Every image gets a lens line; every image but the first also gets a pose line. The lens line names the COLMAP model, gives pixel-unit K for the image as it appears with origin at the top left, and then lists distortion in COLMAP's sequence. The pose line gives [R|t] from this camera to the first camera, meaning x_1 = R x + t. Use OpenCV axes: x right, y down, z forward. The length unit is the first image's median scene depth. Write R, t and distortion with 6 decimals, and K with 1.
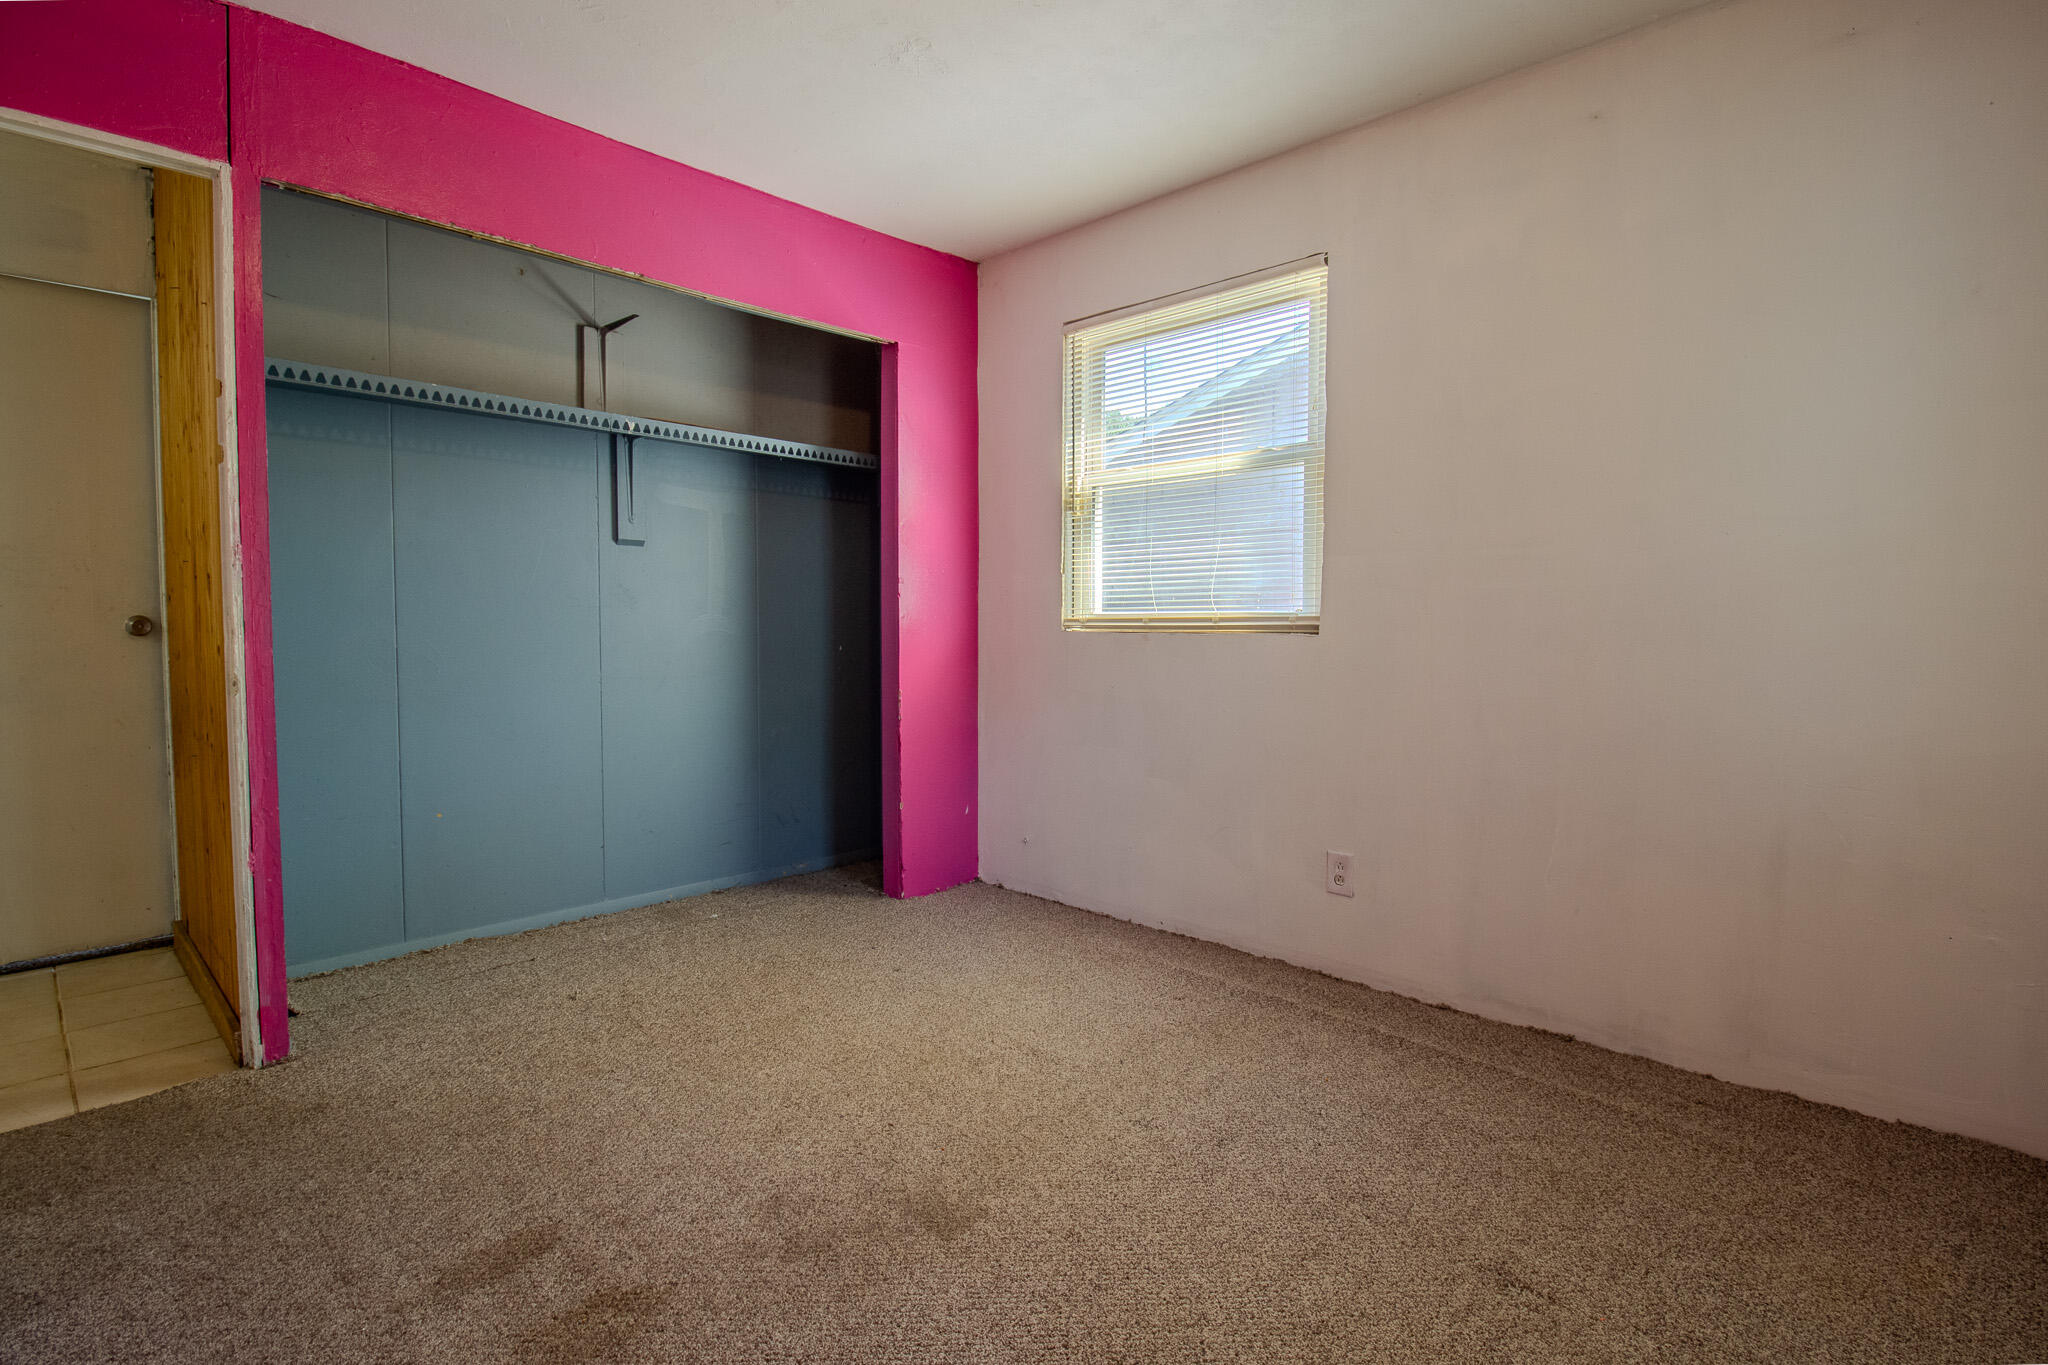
lens RADIAL K [[989.8, 0, 1053.5], [0, 989.8, 669.9], [0, 0, 1]] dist [0.005412, -0.015943]
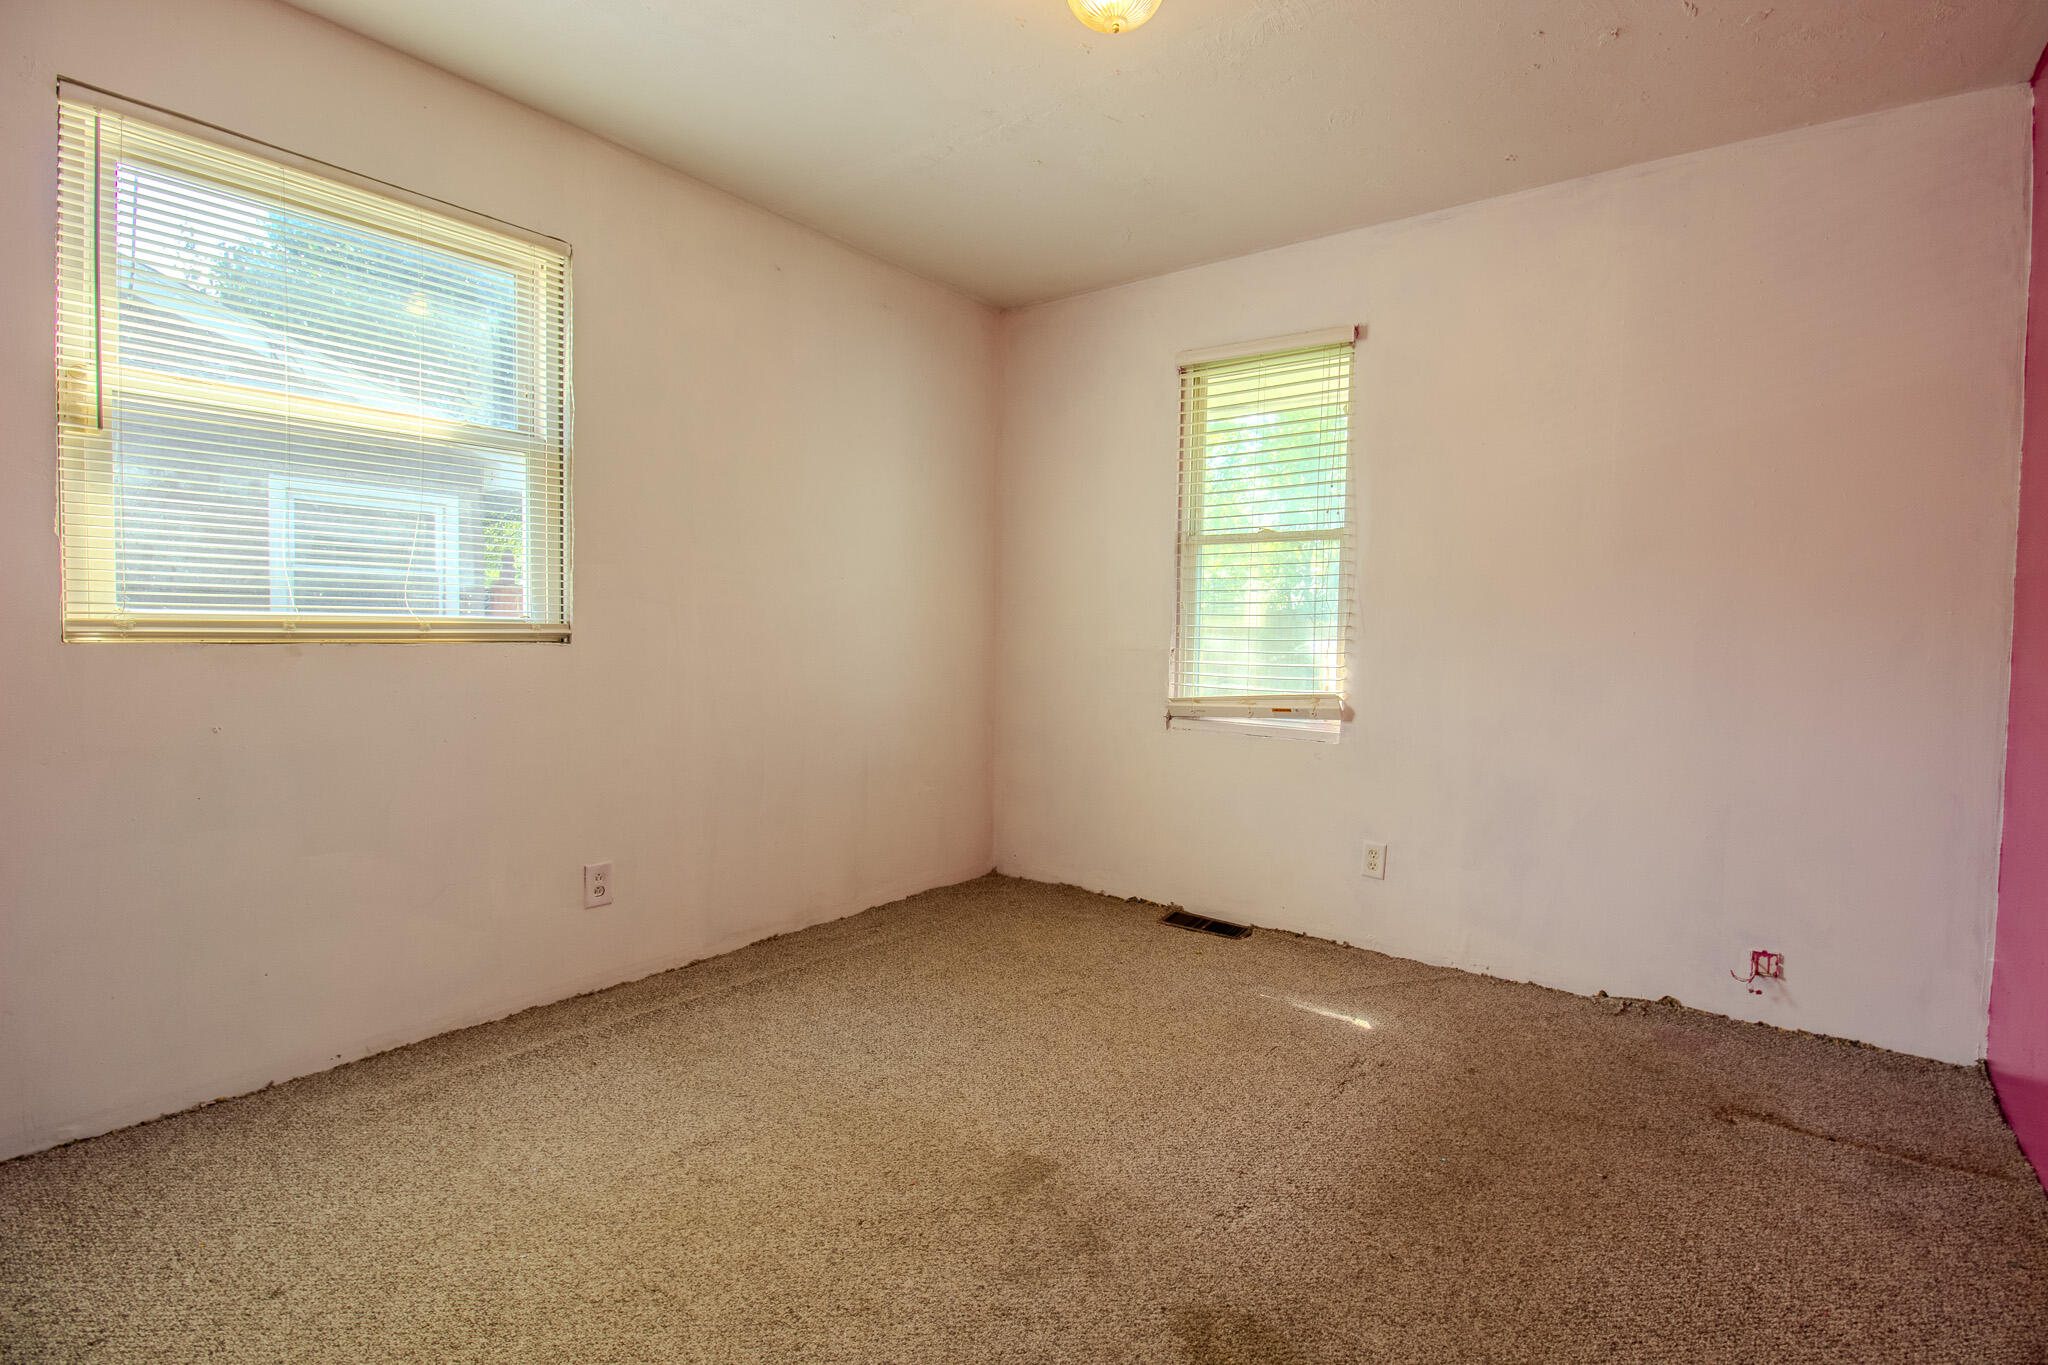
lens RADIAL K [[990.2, 0, 1036.4], [0, 990.2, 667.7], [0, 0, 1]] dist [0.000077, -0.014861]
pose [[-0.118948, -0.037877, 0.992178, -0.700833], [0.035106, 0.998487, 0.042326, -0.035349], [-0.992280, 0.039866, -0.117439, 0.642871]]
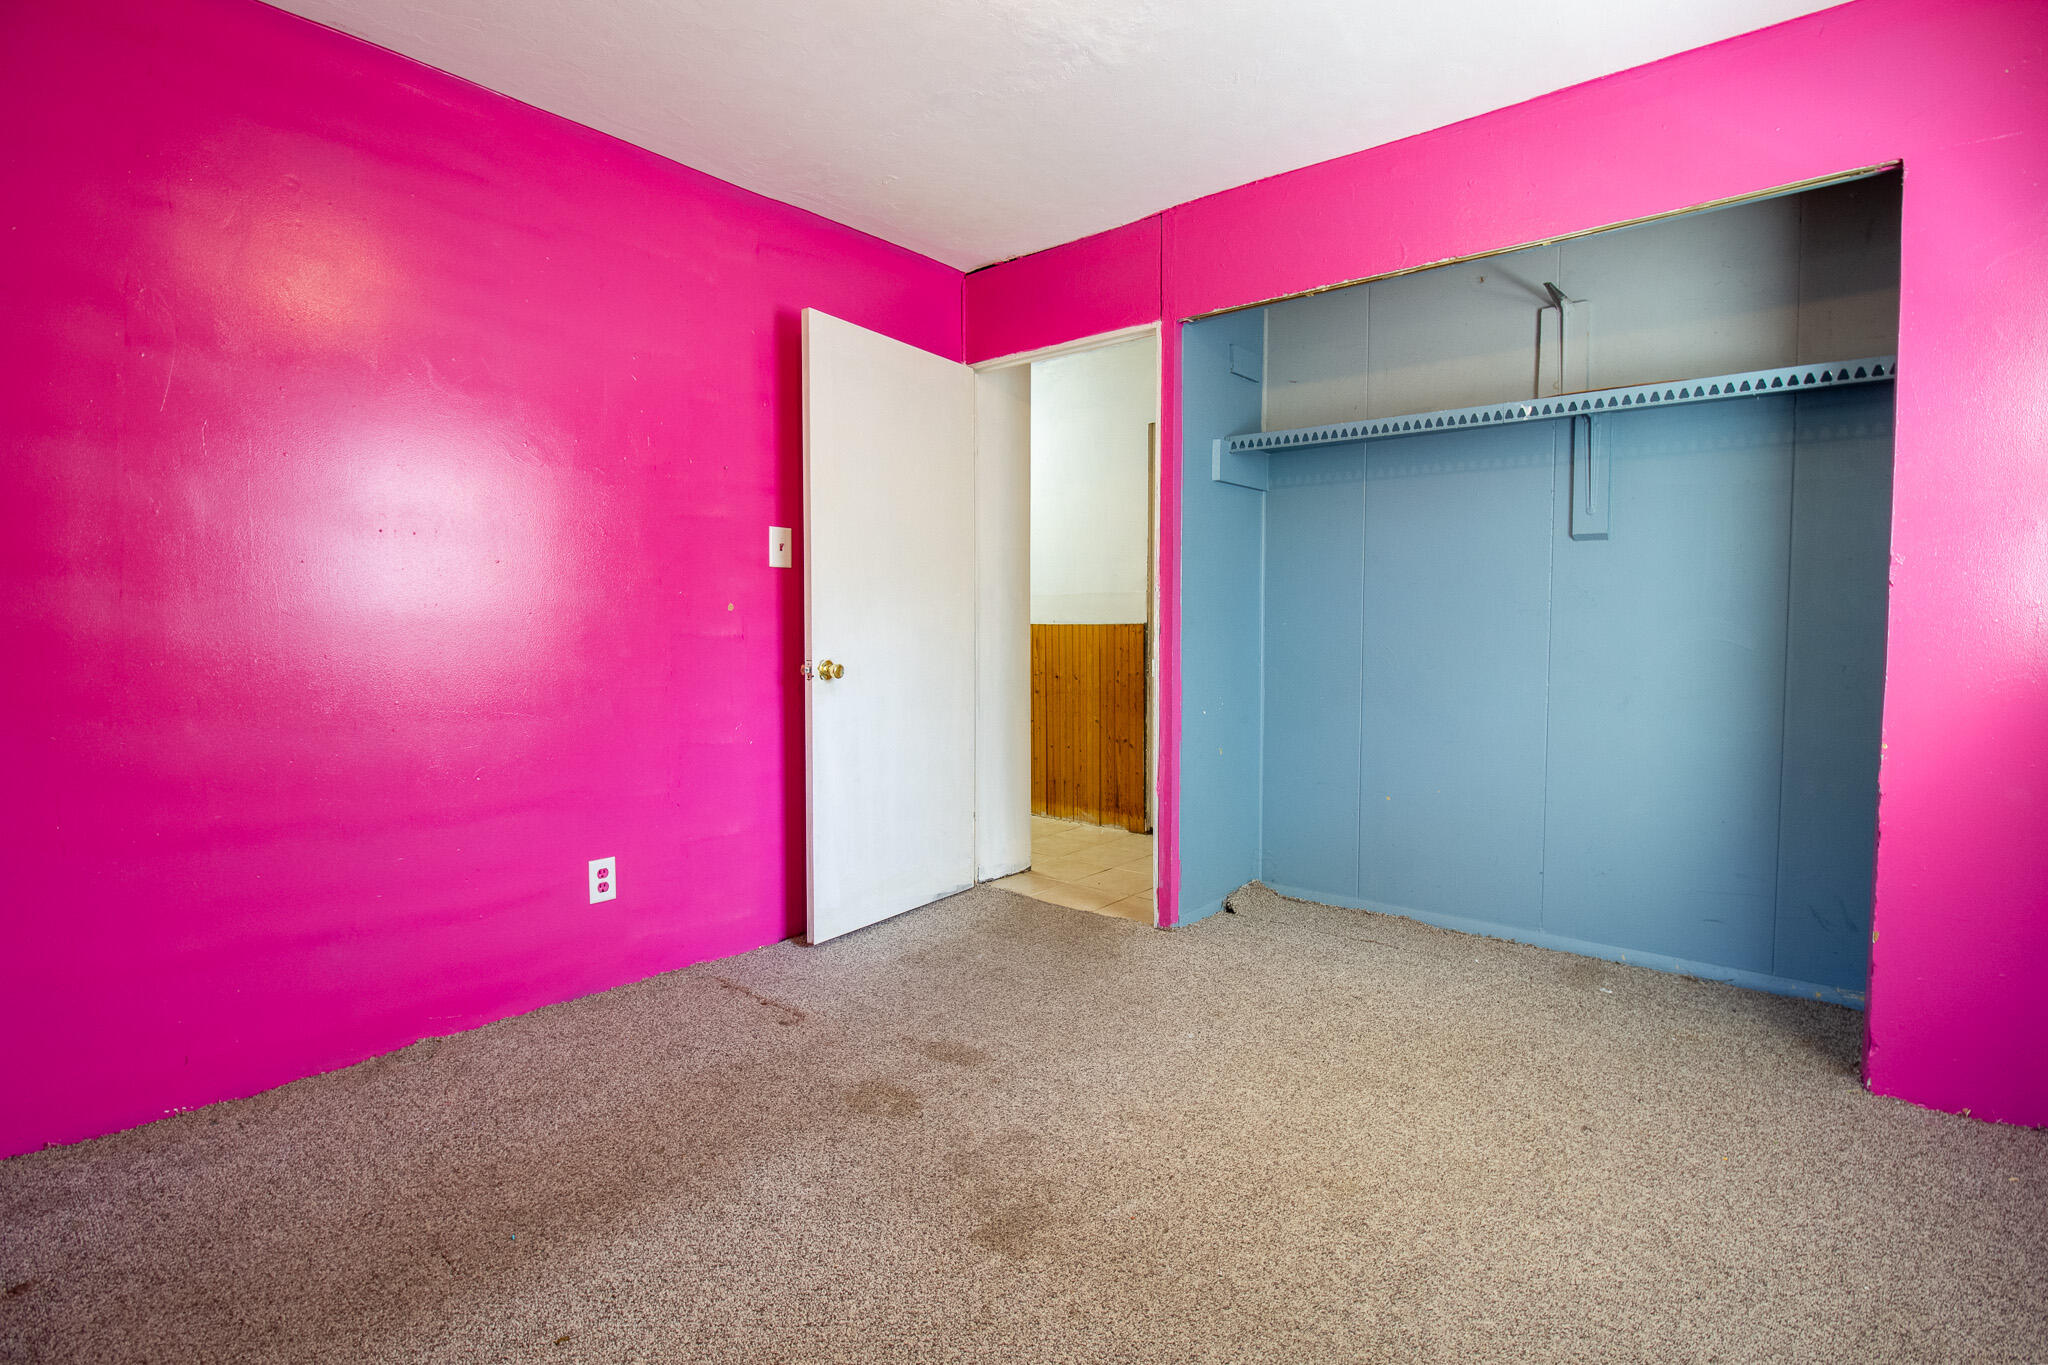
lens RADIAL K [[989.8, 0, 1053.5], [0, 989.8, 669.9], [0, 0, 1]] dist [0.005412, -0.015943]
pose [[0.046633, 0.040935, -0.998073, 0.493406], [-0.051892, 0.997910, 0.038504, -0.023767], [0.997563, 0.049997, 0.048660, 0.567463]]
